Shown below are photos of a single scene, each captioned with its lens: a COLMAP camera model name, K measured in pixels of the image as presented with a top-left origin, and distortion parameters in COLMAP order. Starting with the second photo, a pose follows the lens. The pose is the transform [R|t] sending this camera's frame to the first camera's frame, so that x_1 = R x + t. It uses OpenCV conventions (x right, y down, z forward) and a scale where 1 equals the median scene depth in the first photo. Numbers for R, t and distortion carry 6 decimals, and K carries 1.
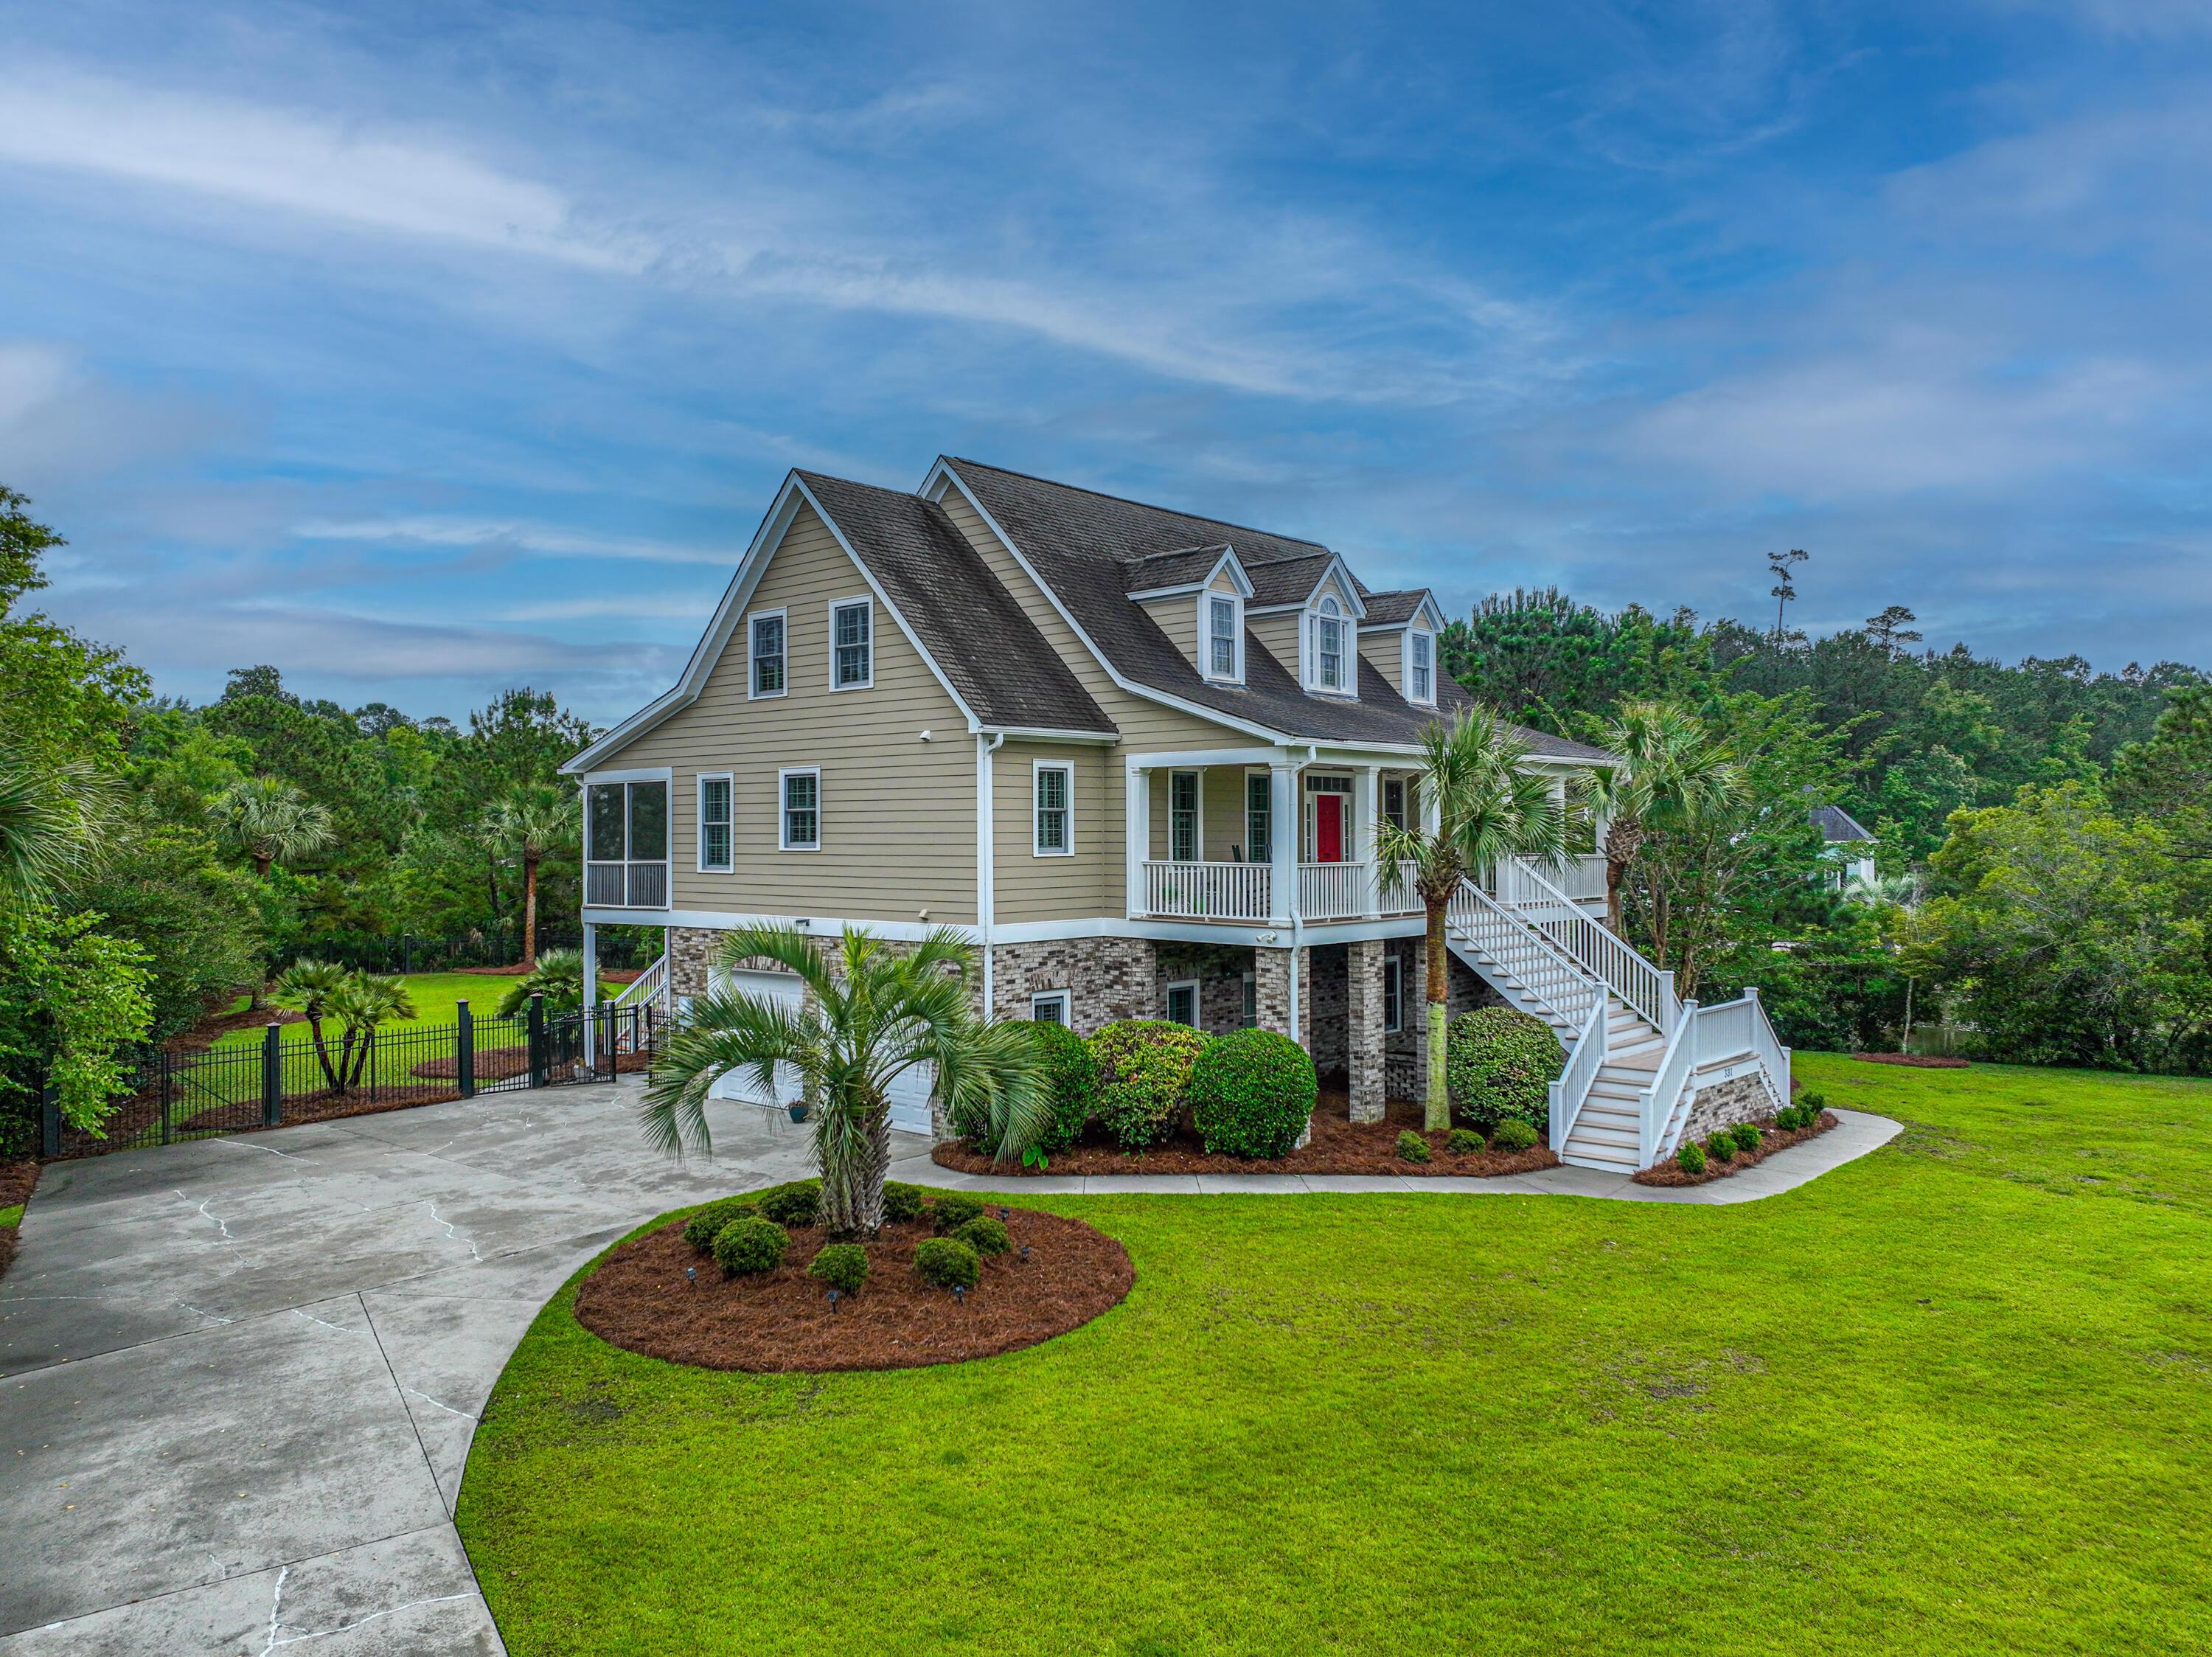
lens RADIAL K [[1543.3, 0, 1106.0], [0, 1543.3, 828.5], [0, 0, 1]] dist [0.002311, 0.015551]
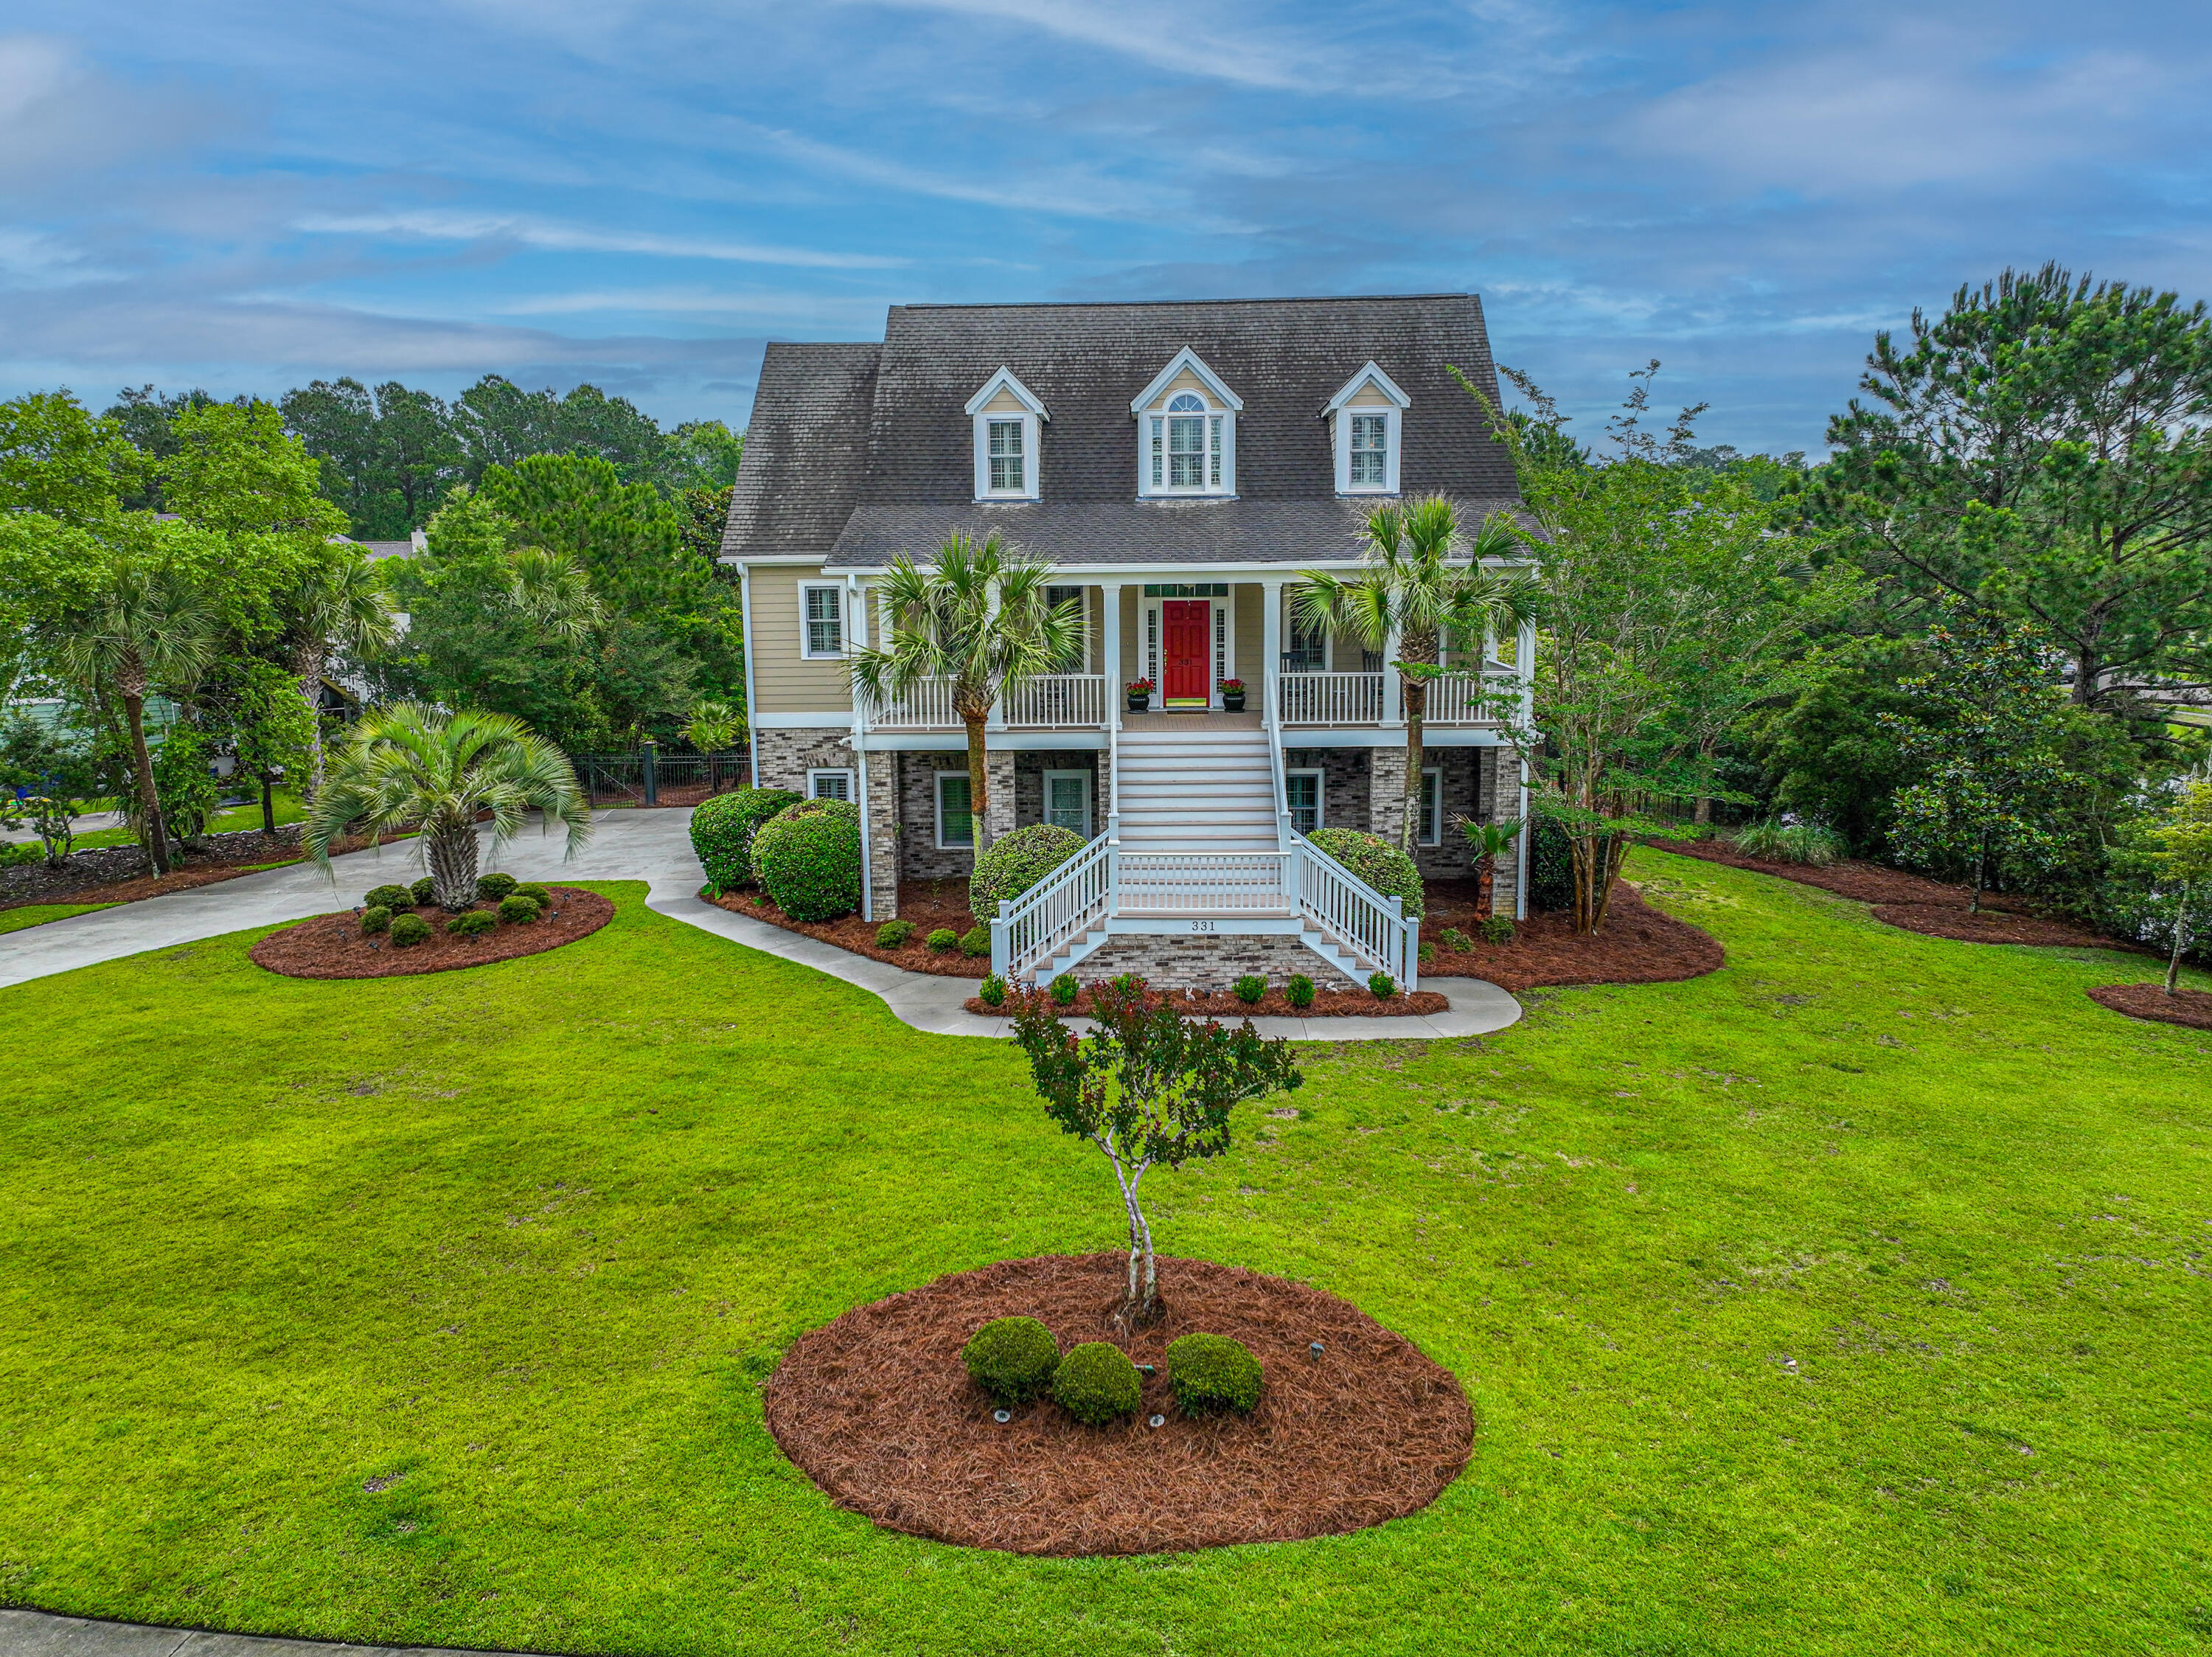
lens RADIAL K [[1543.5, 0, 1106.0], [0, 1543.5, 828.5], [0, 0, 1]] dist [0.004744, 0.011953]
pose [[0.640487, 0.123249, -0.758015, 1.078143], [0.013565, 0.985068, 0.171628, -0.058406], [0.767849, -0.120207, 0.629251, 0.393135]]
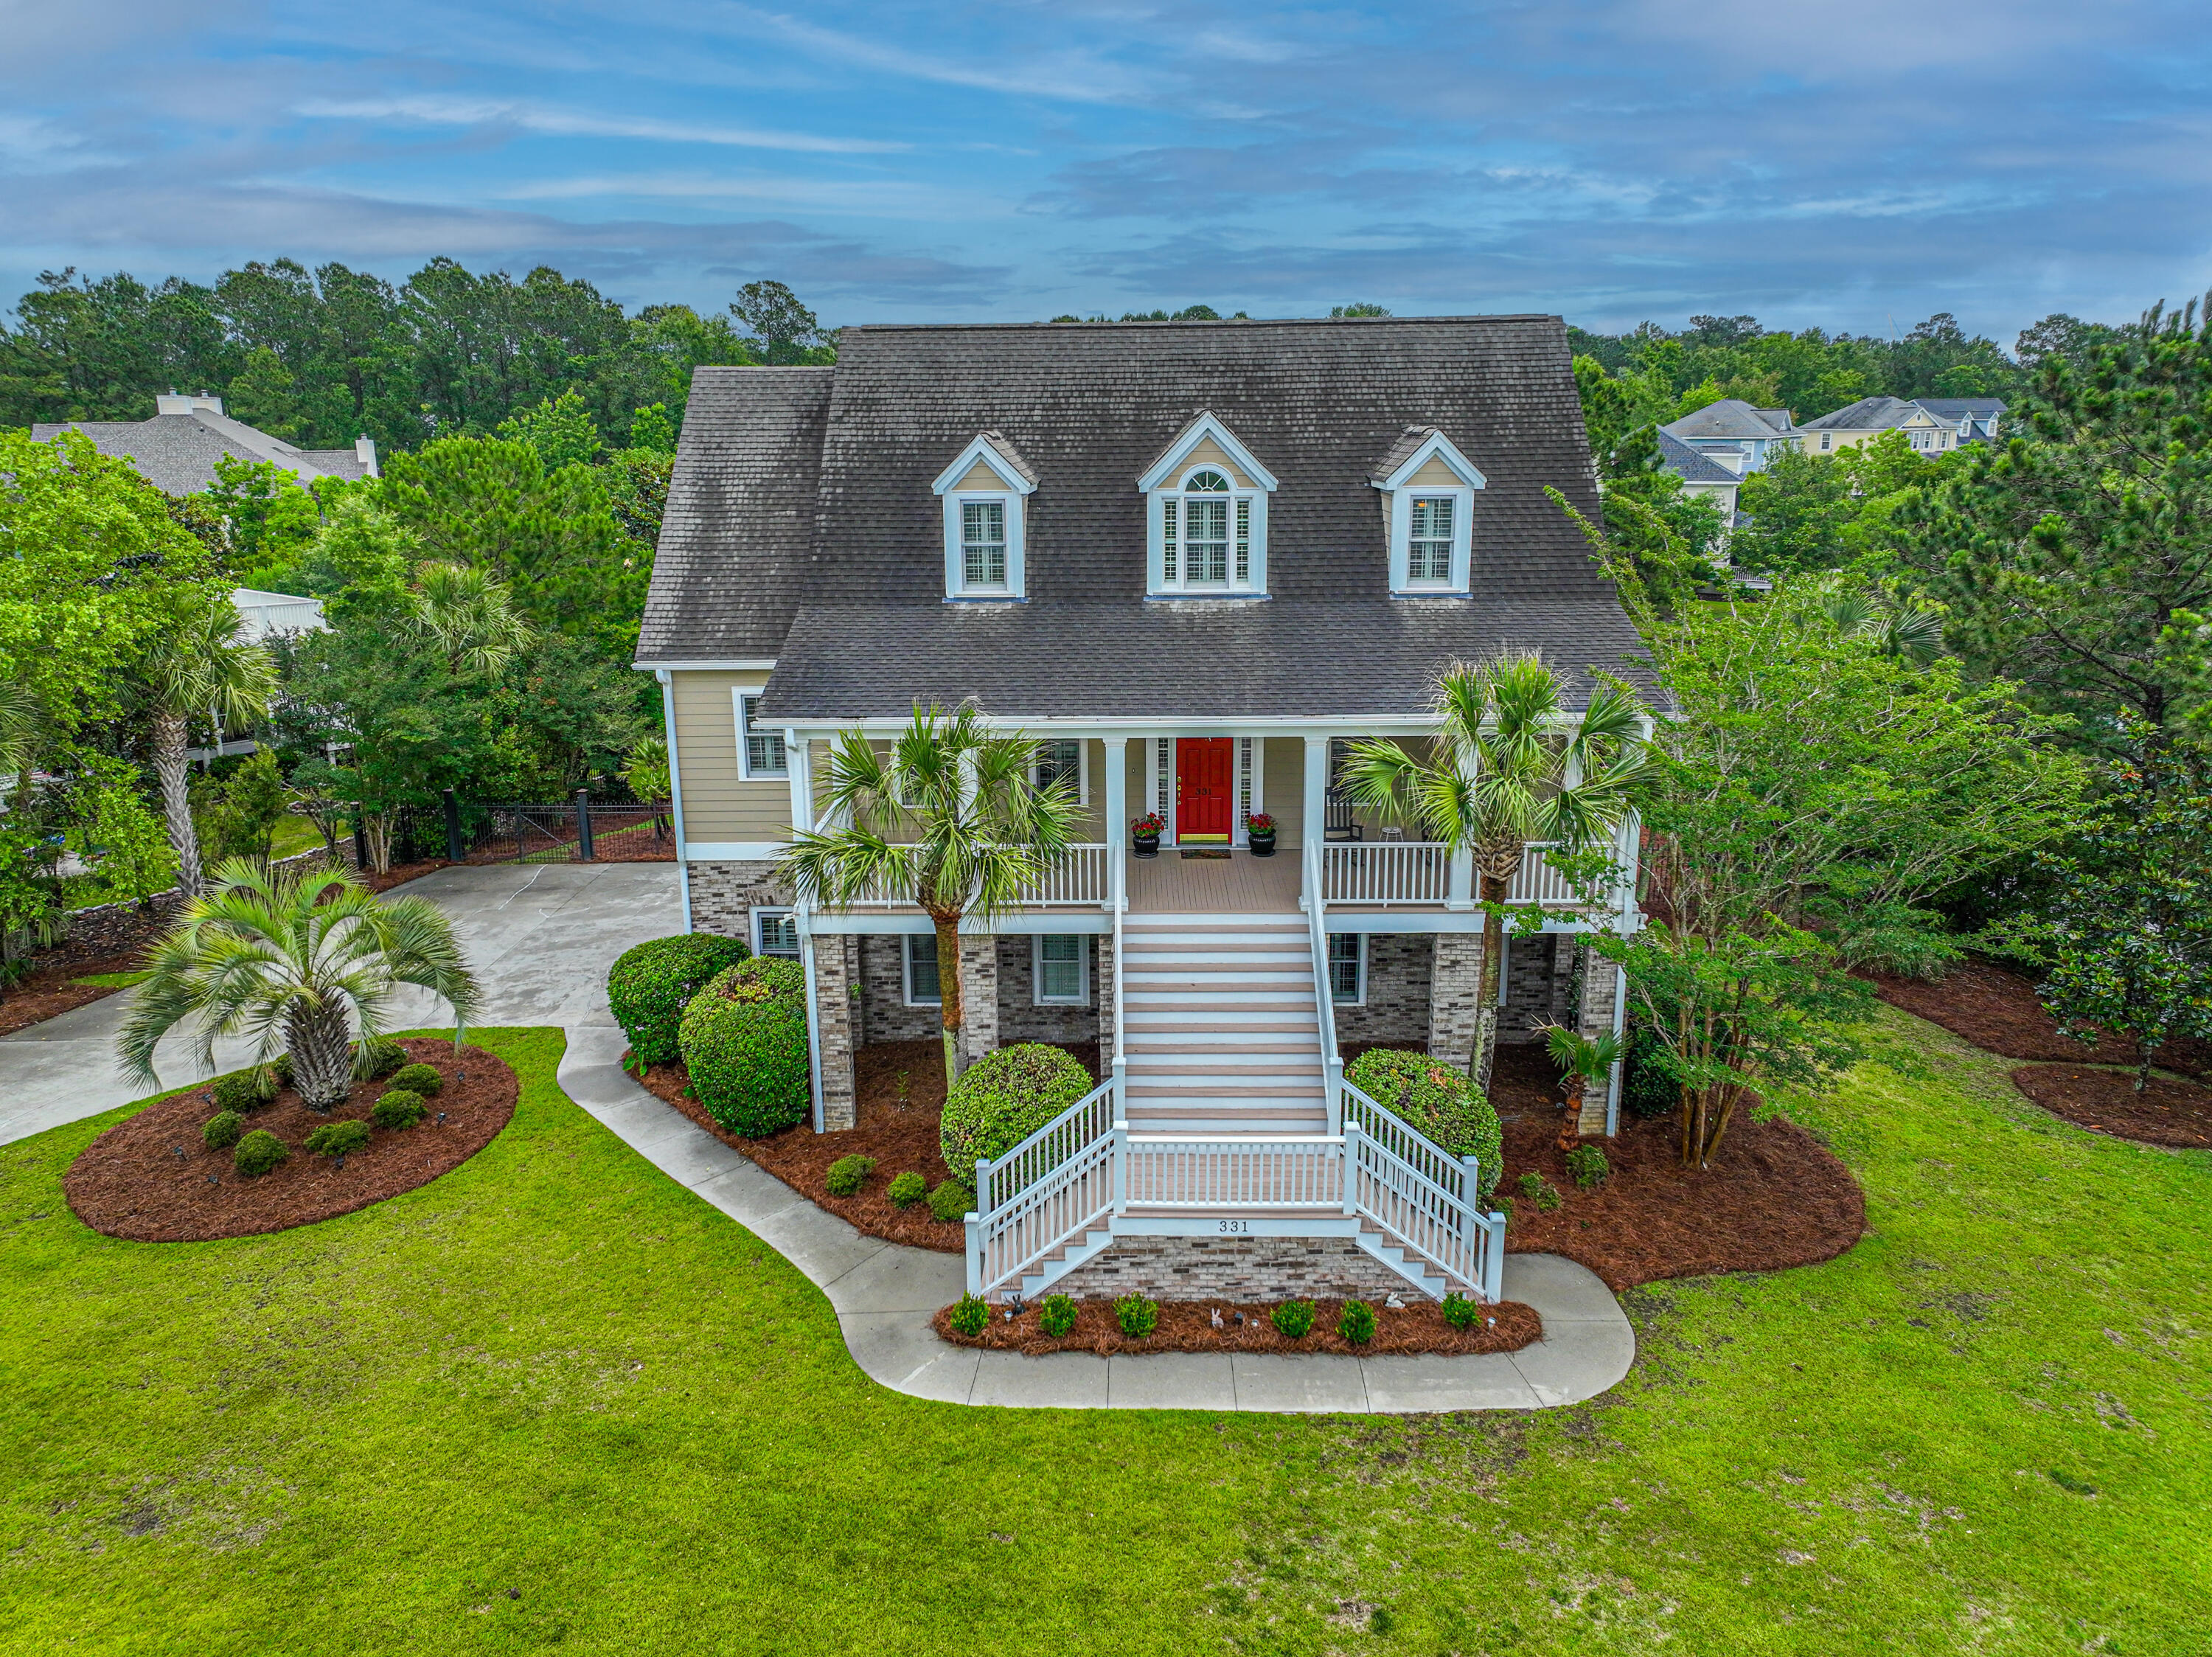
lens RADIAL K [[1543.3, 0, 1106.0], [0, 1543.3, 828.5], [0, 0, 1]] dist [0.002311, 0.015551]
pose [[0.644683, 0.190983, -0.740209, 0.885790], [0.012747, 0.965469, 0.260206, -0.217622], [0.764344, -0.177186, 0.619987, 0.548269]]
